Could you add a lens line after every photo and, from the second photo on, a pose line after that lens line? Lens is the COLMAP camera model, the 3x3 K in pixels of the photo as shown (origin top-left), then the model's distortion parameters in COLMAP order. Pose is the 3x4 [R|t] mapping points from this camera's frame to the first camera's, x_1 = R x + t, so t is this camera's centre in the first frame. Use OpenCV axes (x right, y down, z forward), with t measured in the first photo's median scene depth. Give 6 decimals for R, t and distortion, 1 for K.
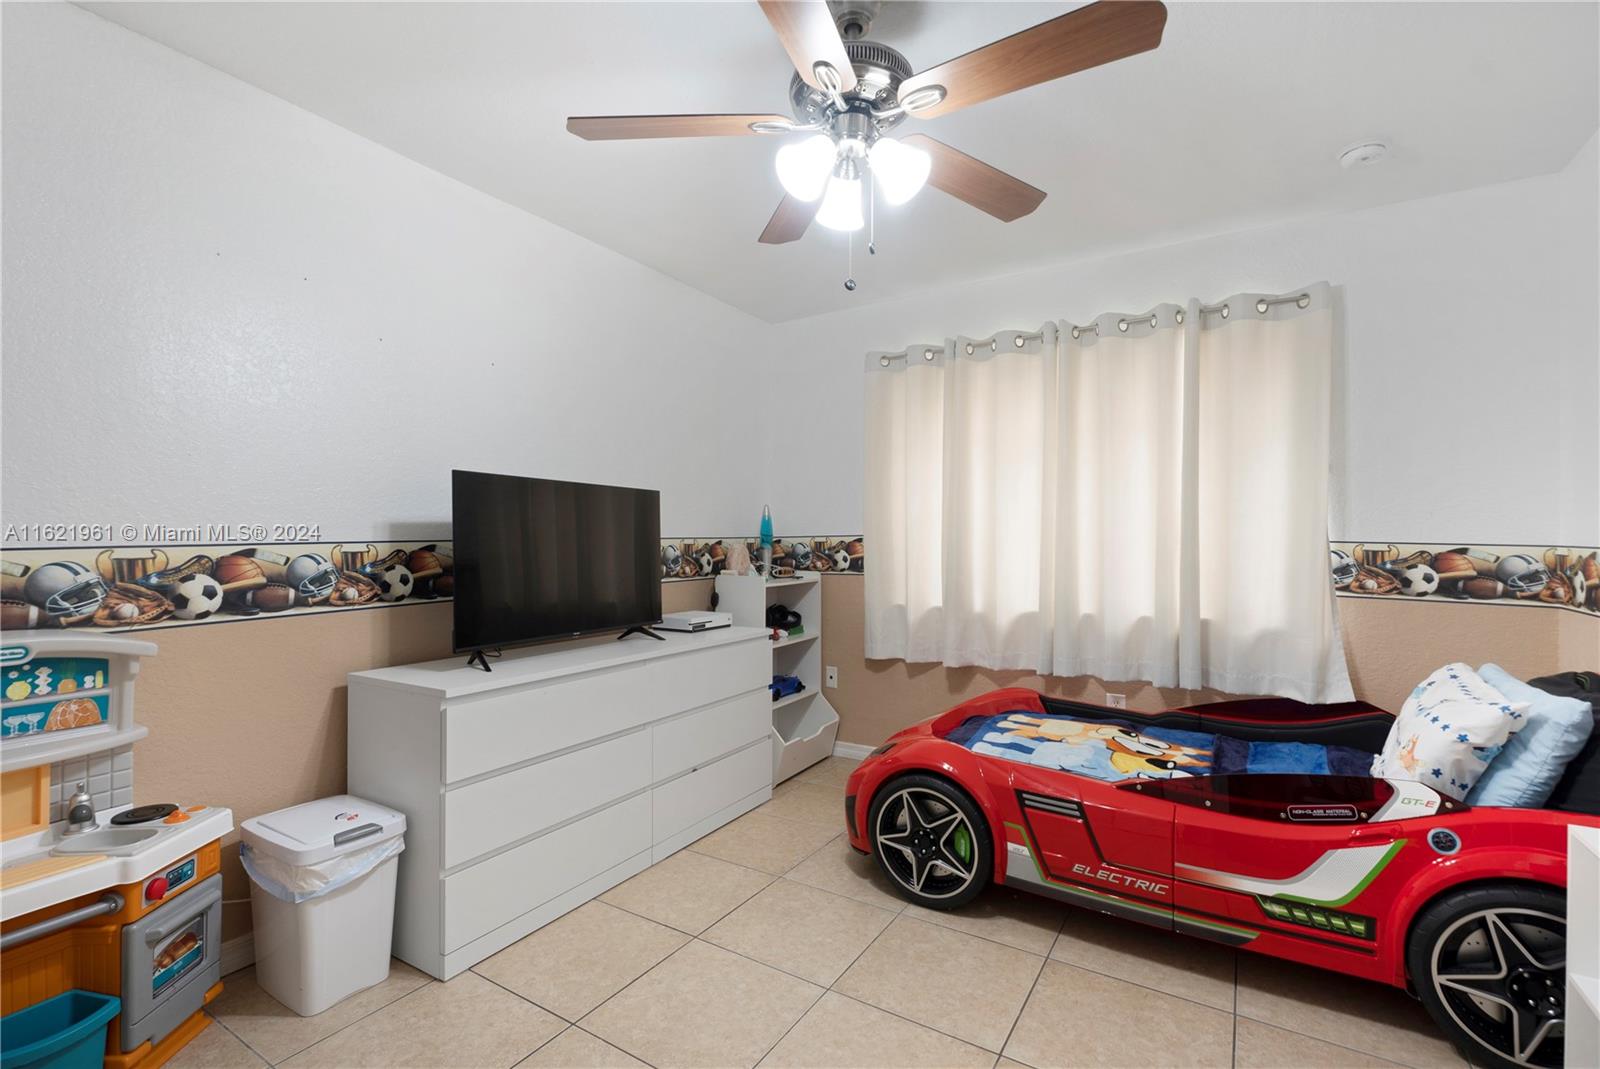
lens RADIAL K [[717.5, 0, 800.5], [0, 717.5, 541.1], [0, 0, 1]] dist [-0.002217, -0.000429]
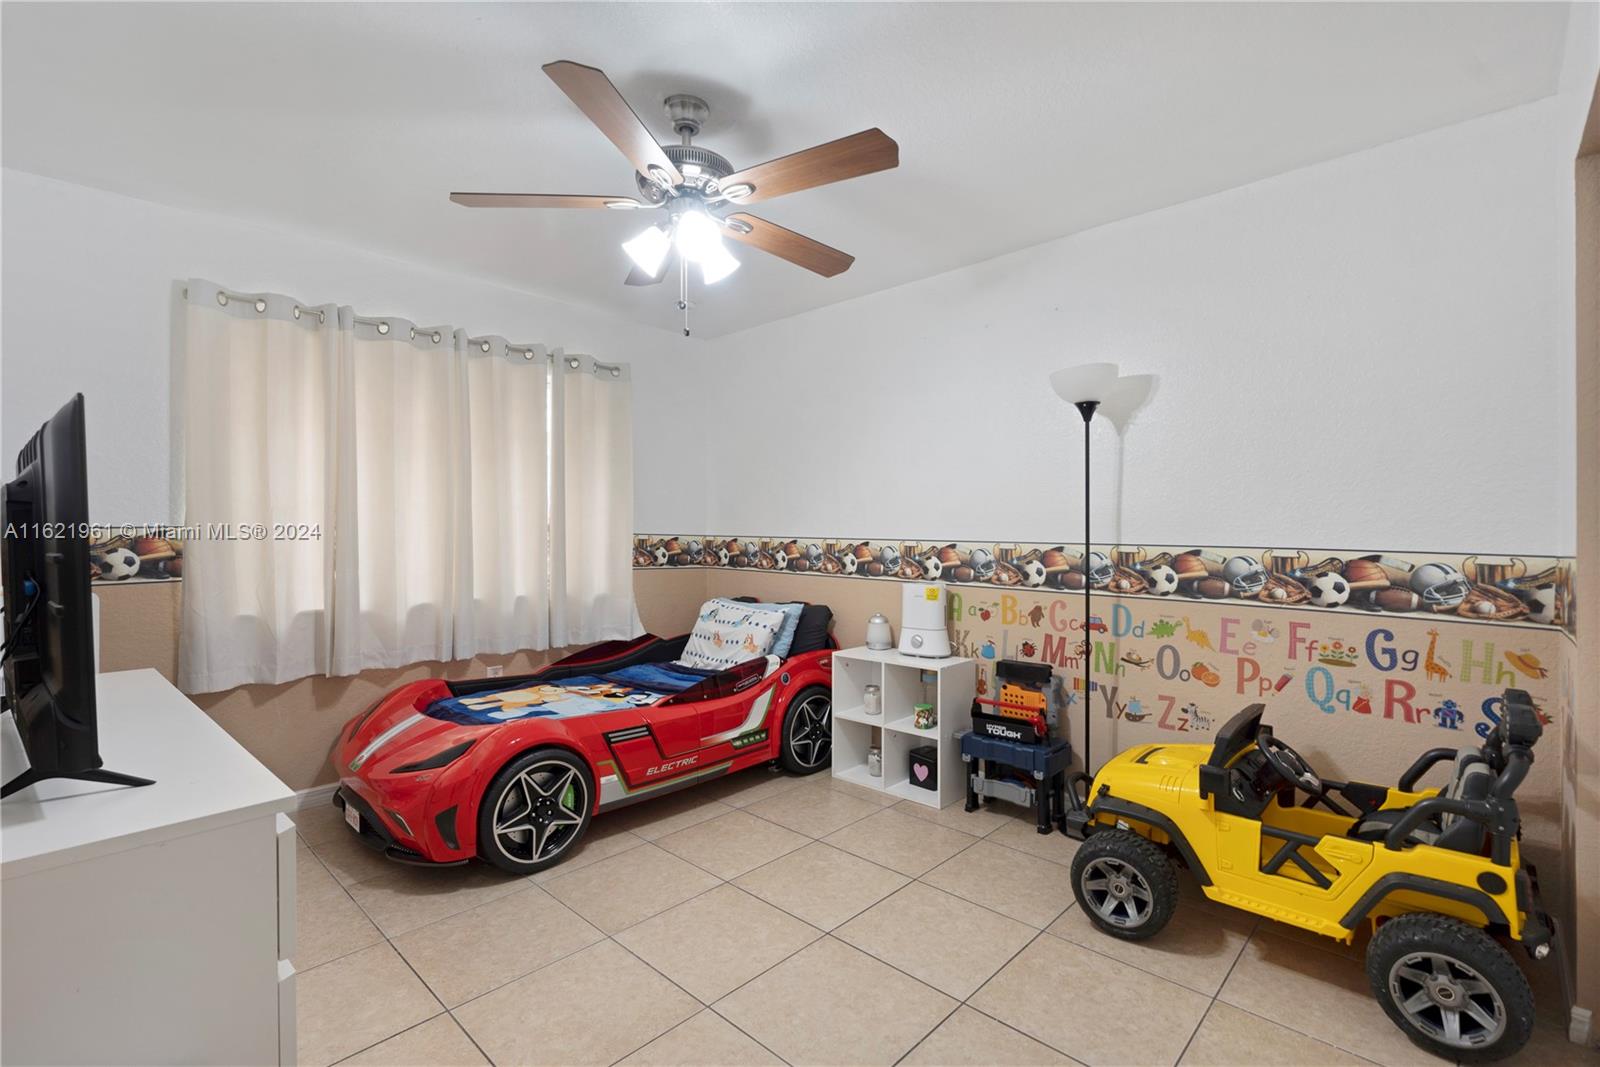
lens RADIAL K [[718.4, 0, 801.3], [0, 718.4, 530.9], [0, 0, 1]] dist [0.001736, -0.001095]
pose [[0.193833, -0.001499, 0.981033, -0.868028], [-0.000810, 0.999998, 0.001688, -0.009963], [-0.981034, -0.001122, 0.193832, 0.421490]]
